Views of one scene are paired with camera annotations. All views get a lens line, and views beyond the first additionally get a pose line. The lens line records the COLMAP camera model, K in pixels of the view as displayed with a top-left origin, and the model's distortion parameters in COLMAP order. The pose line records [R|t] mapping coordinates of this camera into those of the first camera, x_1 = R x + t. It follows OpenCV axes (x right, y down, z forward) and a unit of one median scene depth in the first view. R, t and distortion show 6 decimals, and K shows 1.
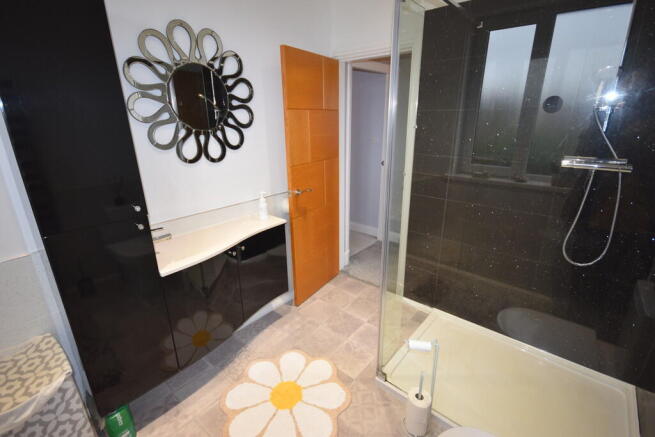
lens RADIAL K [[304.2, 0, 327.5], [0, 304.2, 218.5], [0, 0, 1]] dist [-0.001371, 0.000251]
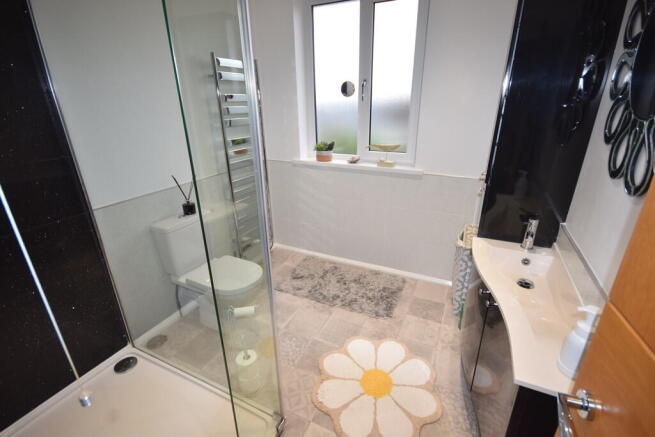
lens RADIAL K [[304.2, 0, 327.5], [0, 304.2, 218.5], [0, 0, 1]] dist [-0.001371, 0.000251]
pose [[-0.967728, 0.108775, -0.227313, 0.187098], [-0.062818, 0.769436, 0.635627, -0.451056], [0.244043, 0.629394, -0.737771, 1.369700]]
